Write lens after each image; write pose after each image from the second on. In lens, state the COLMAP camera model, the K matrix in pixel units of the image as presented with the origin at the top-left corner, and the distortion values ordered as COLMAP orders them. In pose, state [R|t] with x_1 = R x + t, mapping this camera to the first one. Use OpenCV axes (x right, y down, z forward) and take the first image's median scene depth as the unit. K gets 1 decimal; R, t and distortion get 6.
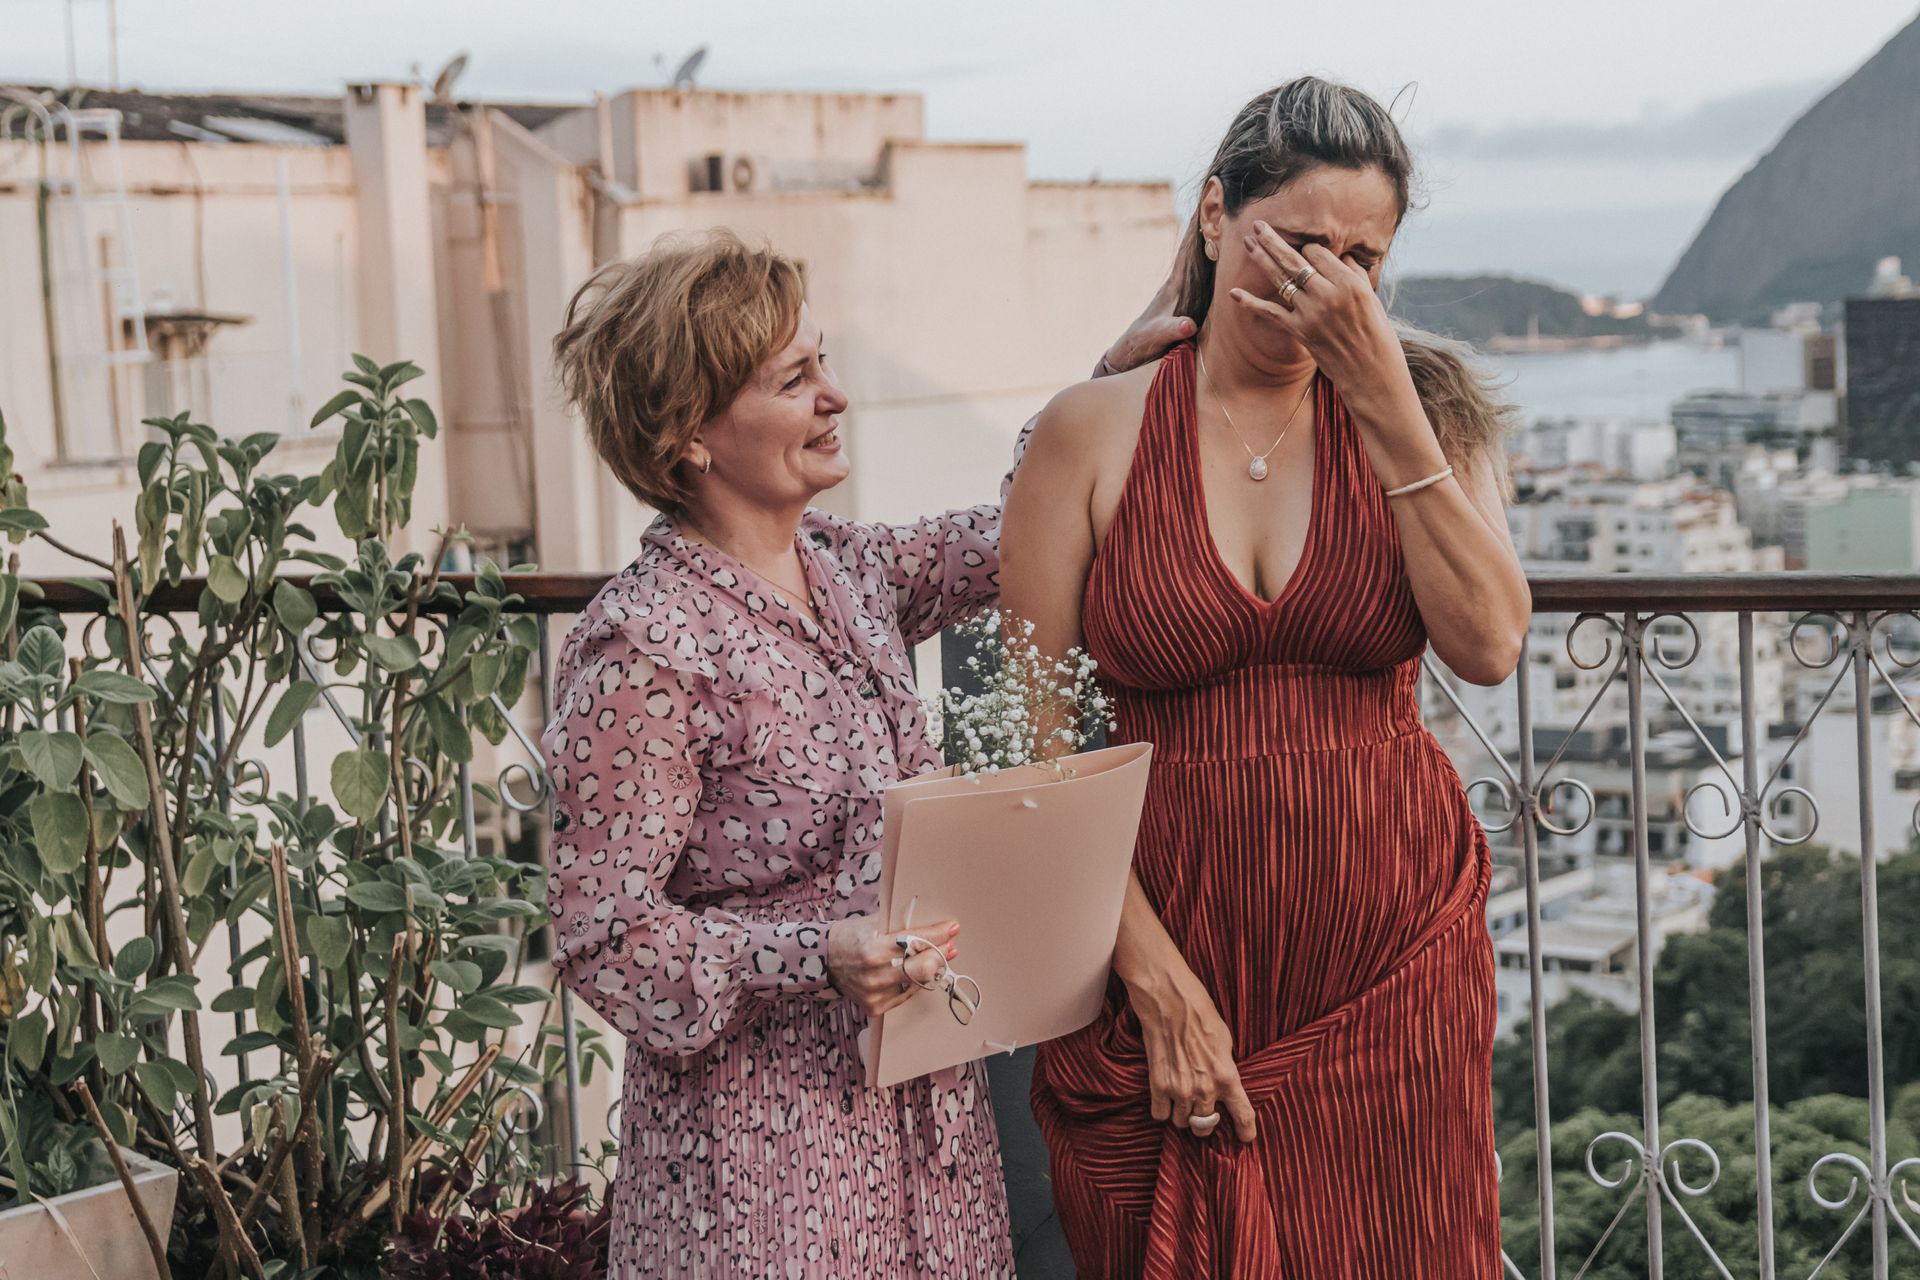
lens RADIAL K [[3461.3, 0, 960.0], [0, 3461.3, 640.0], [0, 0, 1]] dist [0.035997, 0.018134]
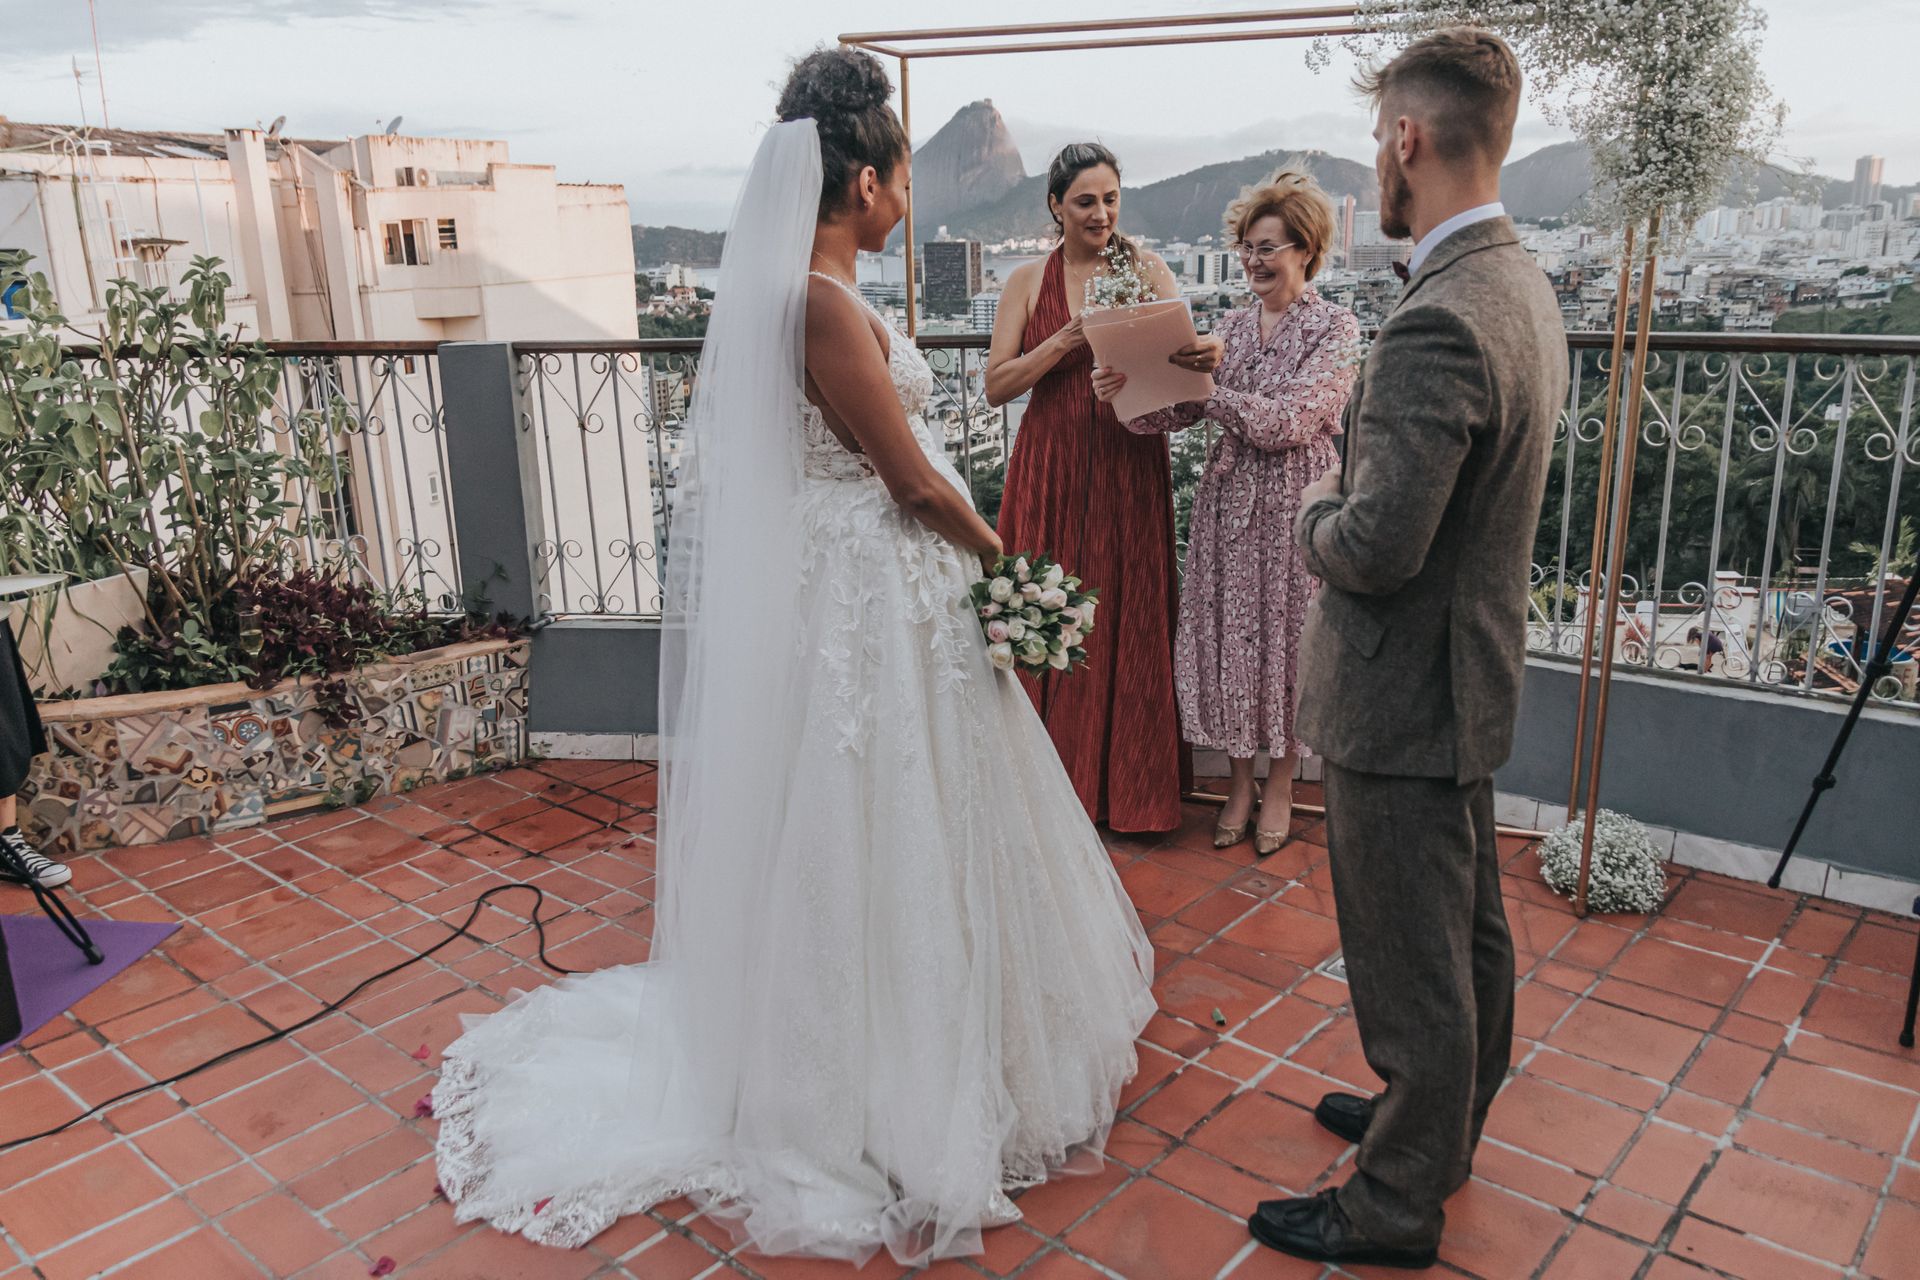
lens RADIAL K [[1490.3, 0, 960.0], [0, 1490.3, 640.0], [0, 0, 1]] dist [-0.009376, -0.011066]
pose [[0.966102, -0.050919, 0.253087, 0.075993], [0.008846, 0.986309, 0.164670, 0.022255], [-0.258007, -0.156849, 0.953326, -0.225502]]
